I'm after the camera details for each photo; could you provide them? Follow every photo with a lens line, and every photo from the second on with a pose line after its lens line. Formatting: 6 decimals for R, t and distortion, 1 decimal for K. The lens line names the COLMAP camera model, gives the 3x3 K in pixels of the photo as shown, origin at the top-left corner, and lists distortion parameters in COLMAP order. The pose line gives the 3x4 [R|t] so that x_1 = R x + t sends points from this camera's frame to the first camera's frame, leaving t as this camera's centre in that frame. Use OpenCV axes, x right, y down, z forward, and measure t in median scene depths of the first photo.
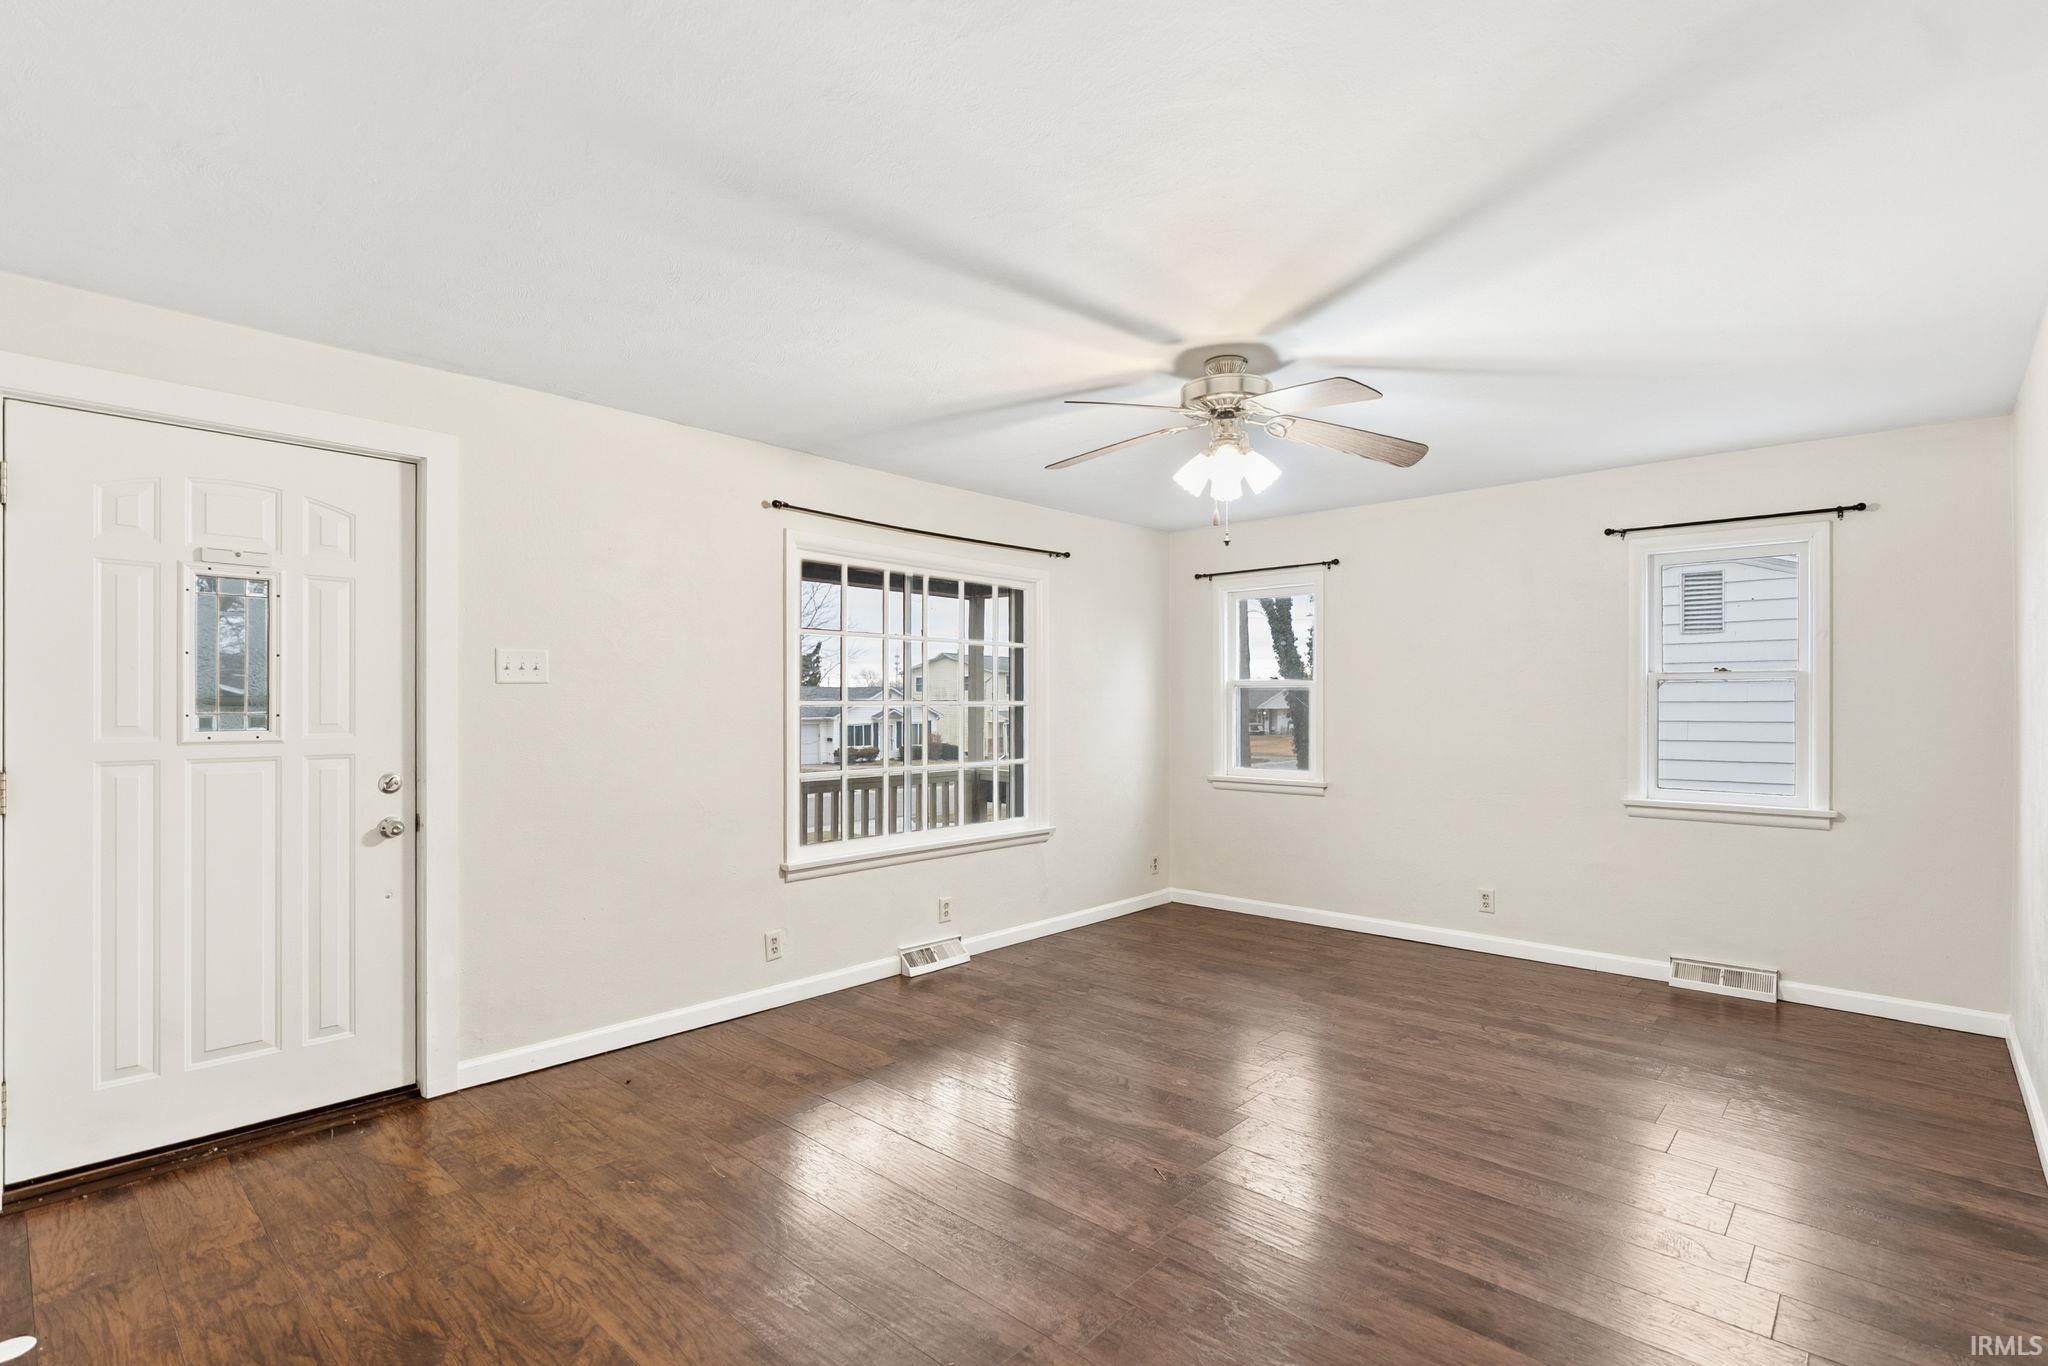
lens RADIAL K [[954.8, 0, 1043.4], [0, 954.8, 698.6], [0, 0, 1]] dist [-0.010478, 0.000234]
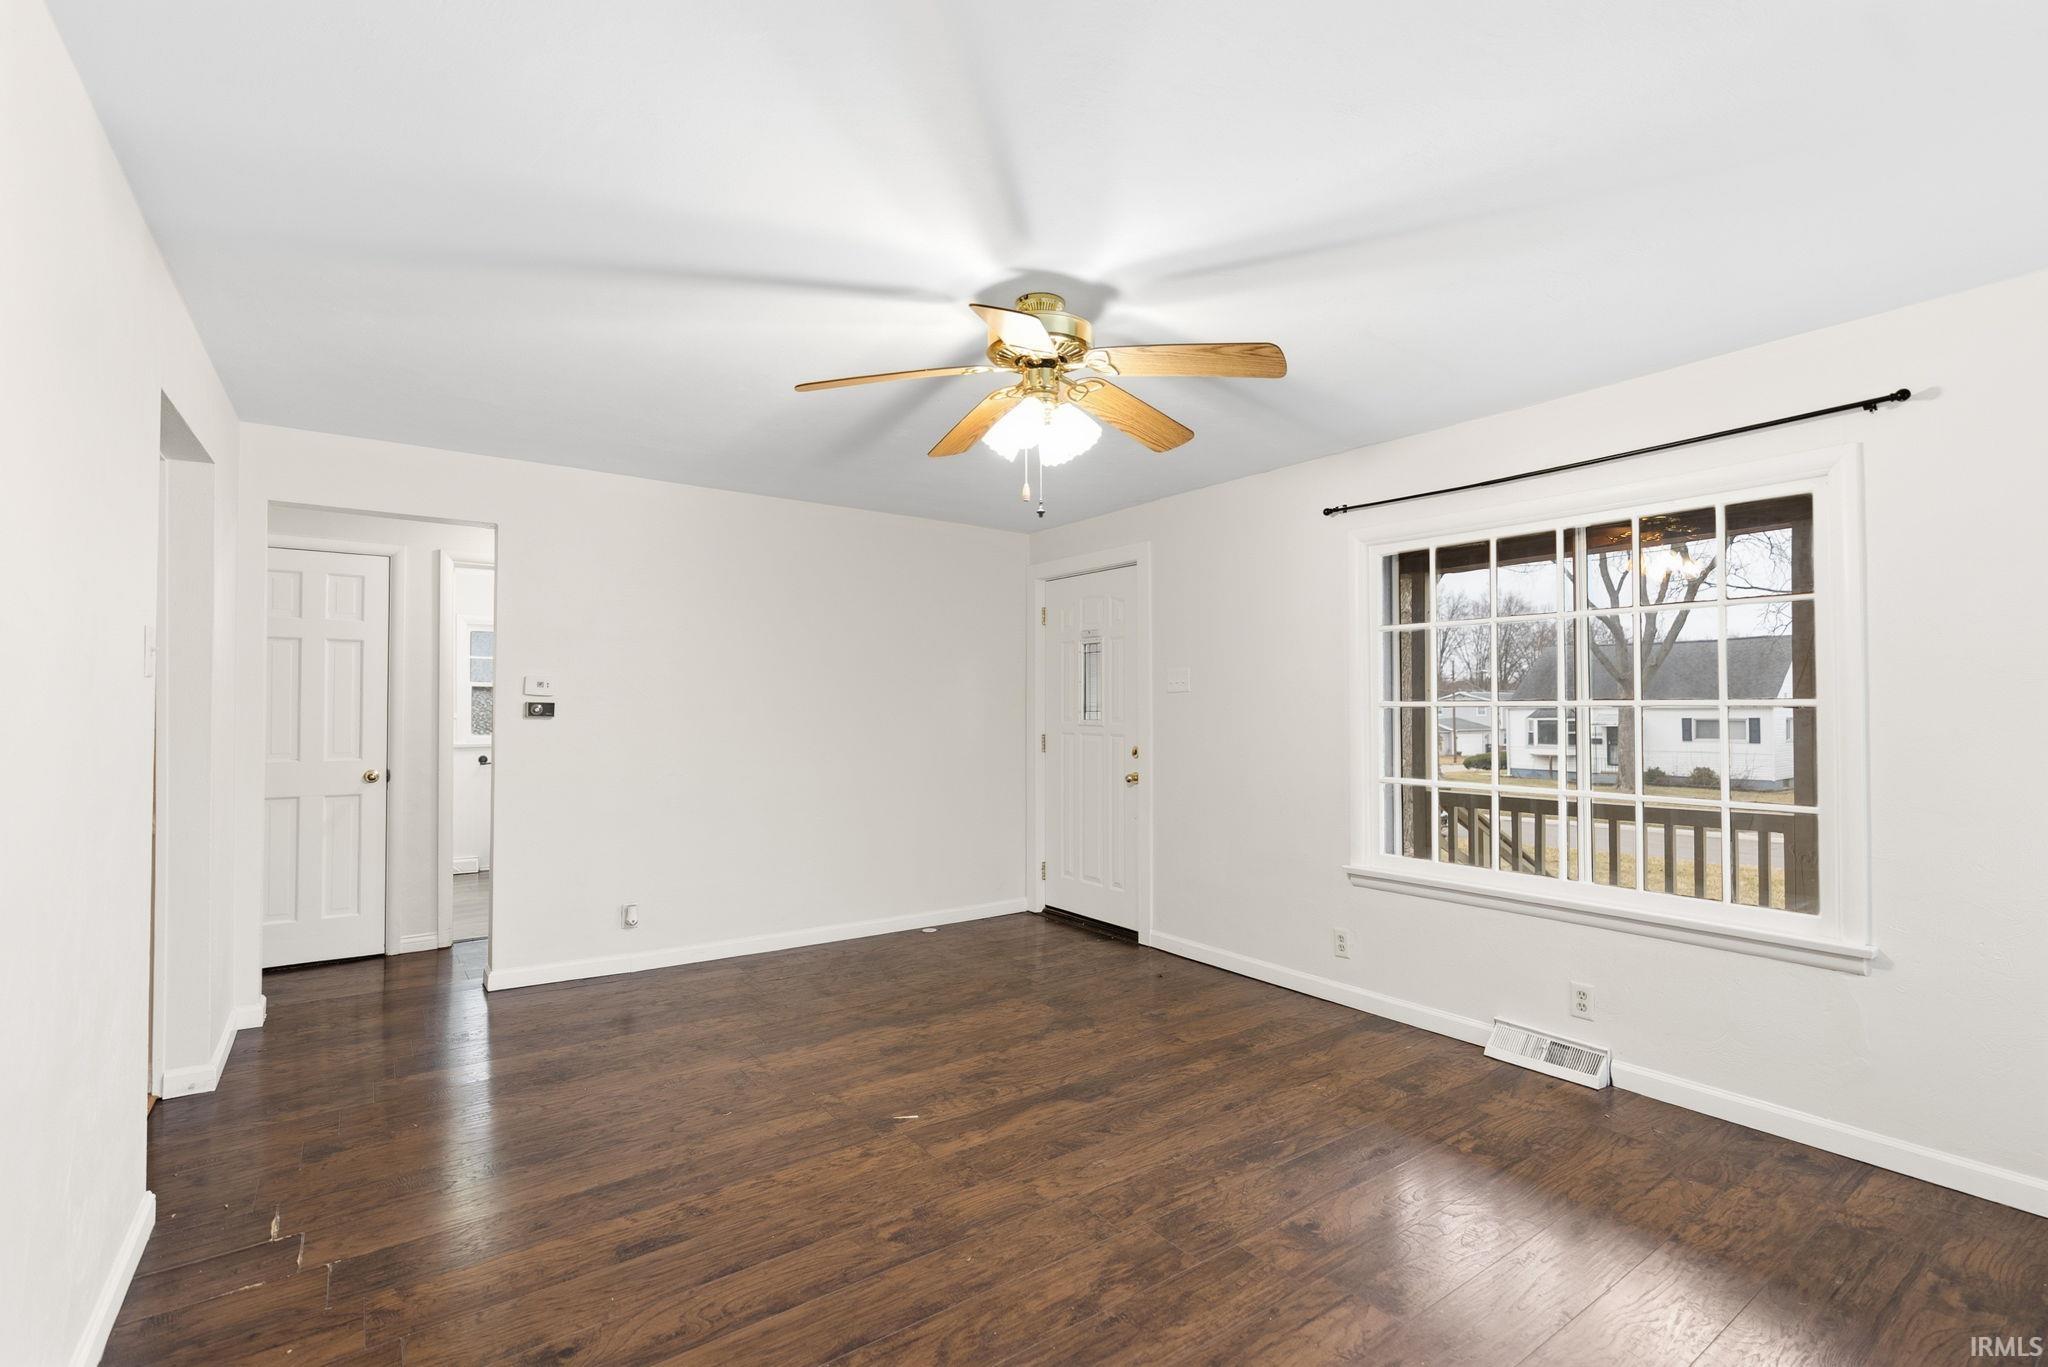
lens RADIAL K [[920.7, 0, 1026.8], [0, 920.7, 692.3], [0, 0, 1]] dist [-0.009276, 0.000400]
pose [[-0.205454, -0.016697, -0.978524, 0.745759], [0.005932, 0.999815, -0.018306, 0.007311], [0.978649, -0.009566, -0.205317, 0.869000]]
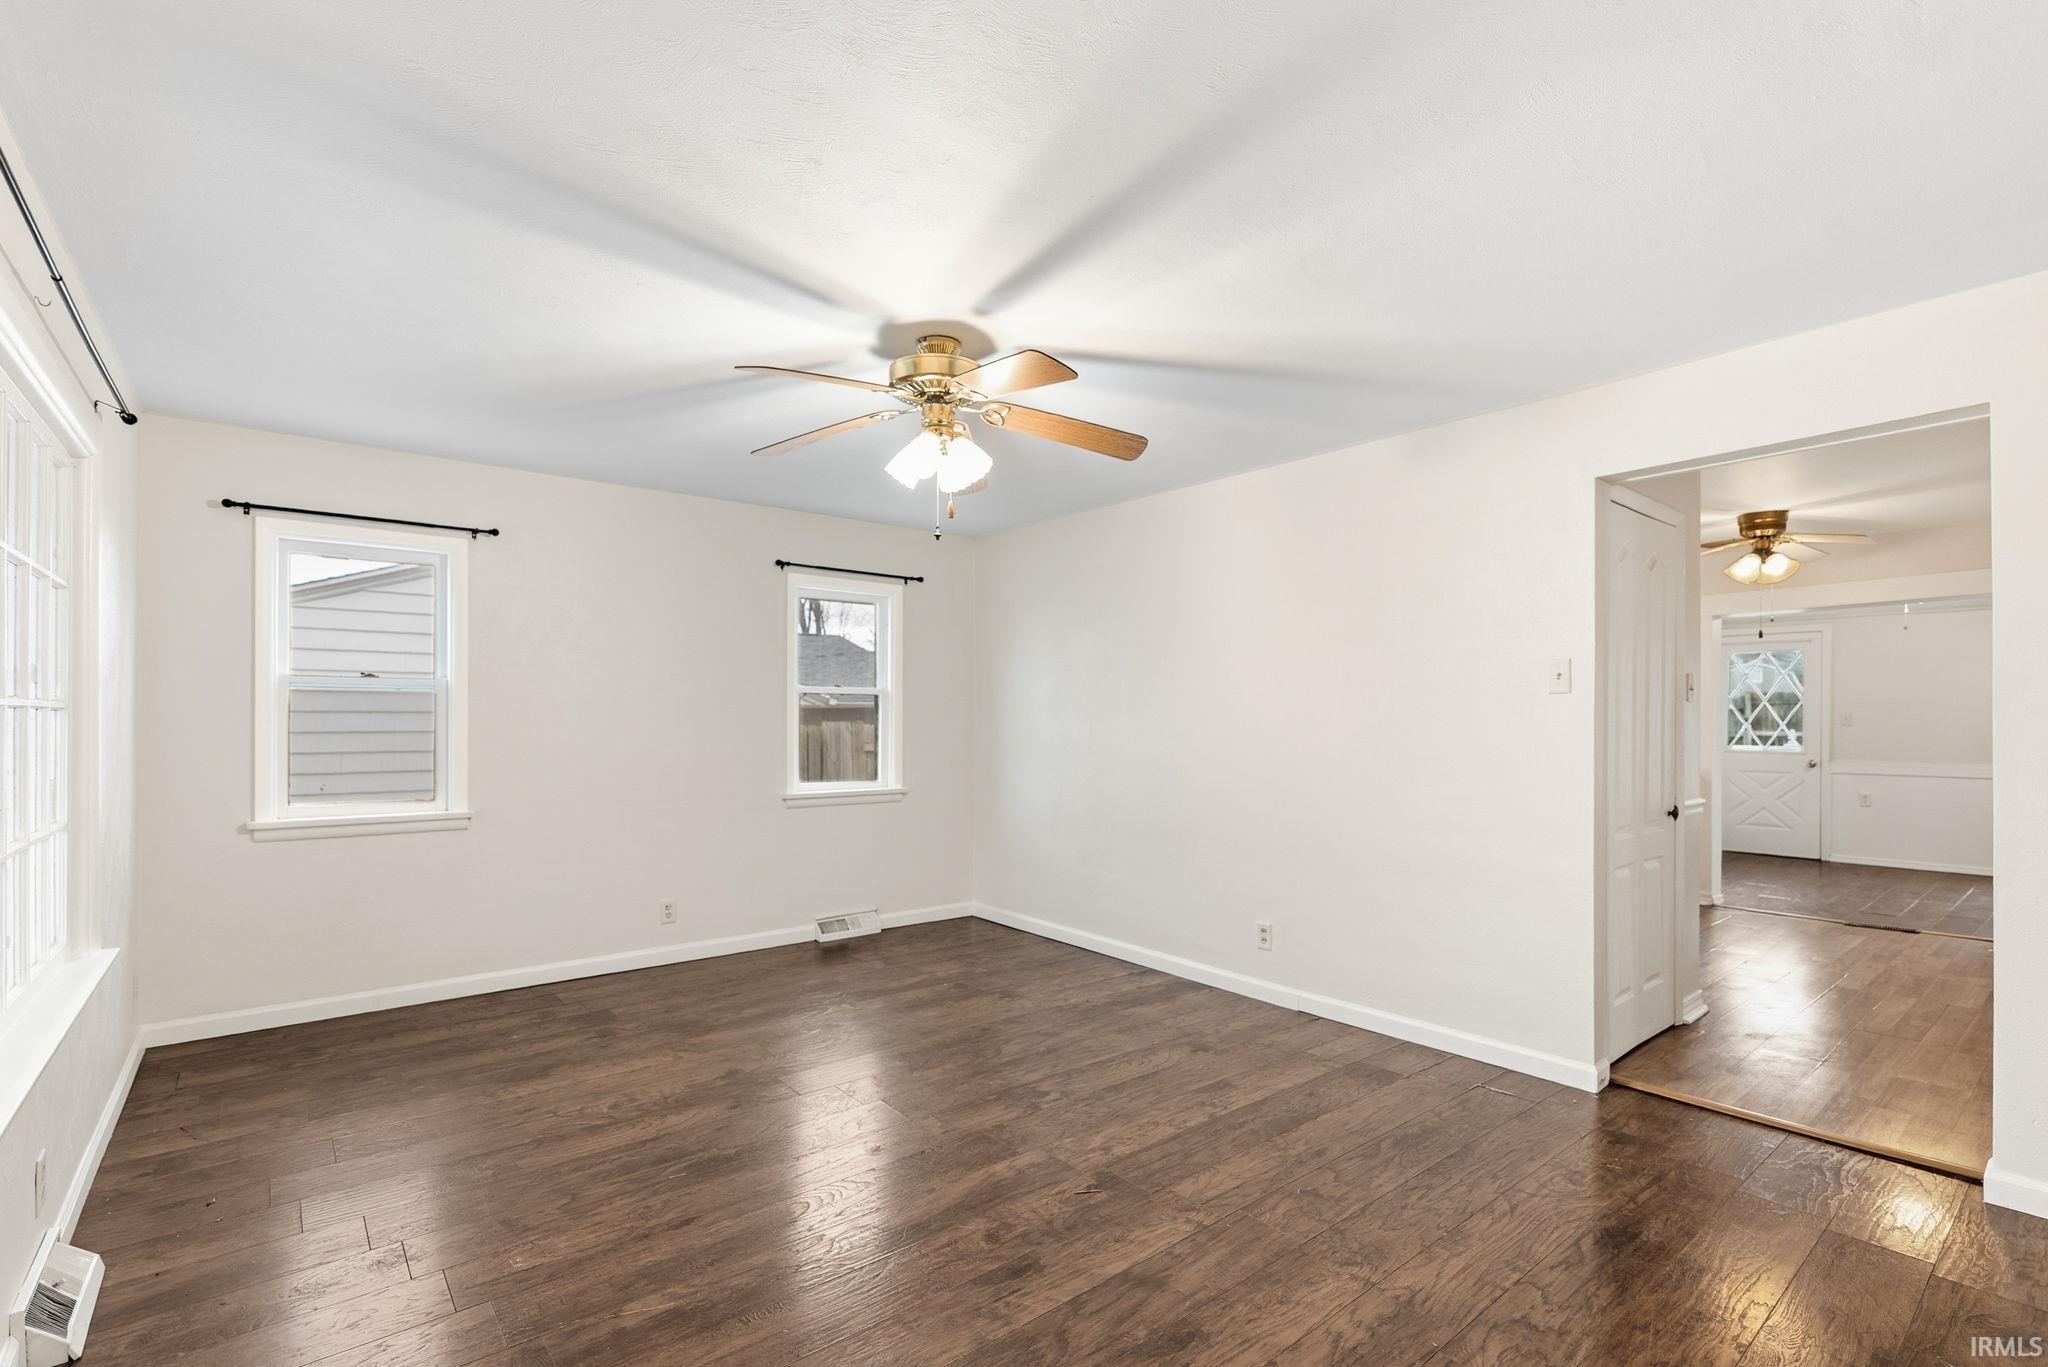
lens RADIAL K [[938.3, 0, 1026.8], [0, 938.3, 714.7], [0, 0, 1]] dist [-0.013255, -0.000110]
pose [[0.149308, 0.004120, 0.988782, -0.527618], [-0.007879, 0.999965, -0.002977, 0.009431], [-0.988759, -0.007346, 0.149335, 0.584355]]
